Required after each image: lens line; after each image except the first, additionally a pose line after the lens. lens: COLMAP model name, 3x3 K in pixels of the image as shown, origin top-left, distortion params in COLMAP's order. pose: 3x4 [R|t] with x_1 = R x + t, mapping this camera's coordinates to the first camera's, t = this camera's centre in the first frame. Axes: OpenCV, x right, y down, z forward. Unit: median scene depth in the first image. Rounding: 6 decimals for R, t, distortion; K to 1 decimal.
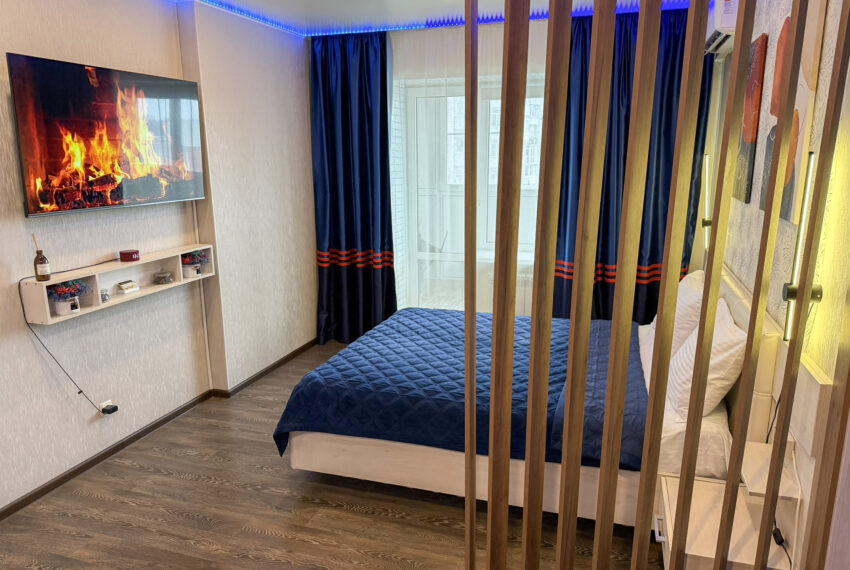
lens RADIAL K [[586.7, 0, 427.3], [0, 586.7, 287.3], [0, 0, 1]] dist [-0.031973, -0.013280]
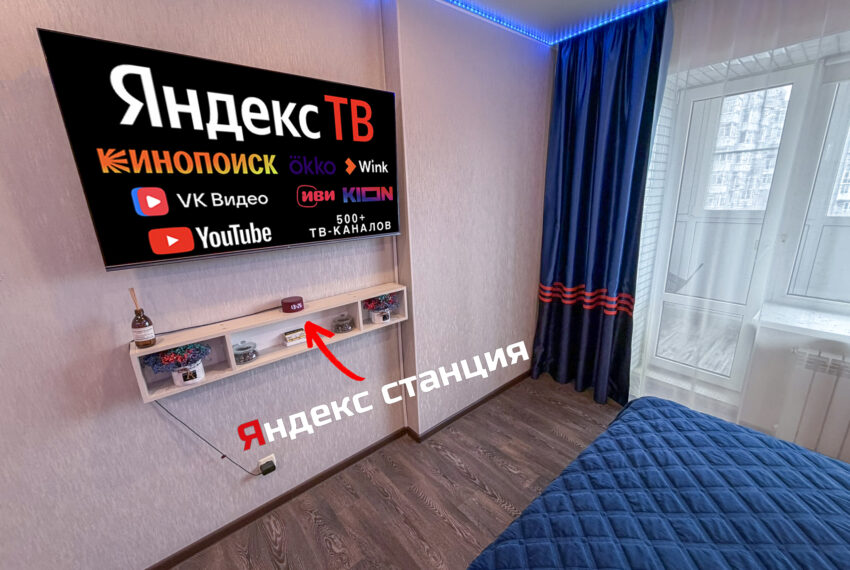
lens RADIAL K [[343.6, 0, 422.8], [0, 343.6, 286.0], [0, 0, 1]] dist [0.021882, -0.000273]
pose [[0.844528, 0.112683, -0.523521, -0.066206], [-0.083325, 0.993355, 0.079394, -0.105762], [0.528988, -0.023428, 0.848306, 0.513456]]
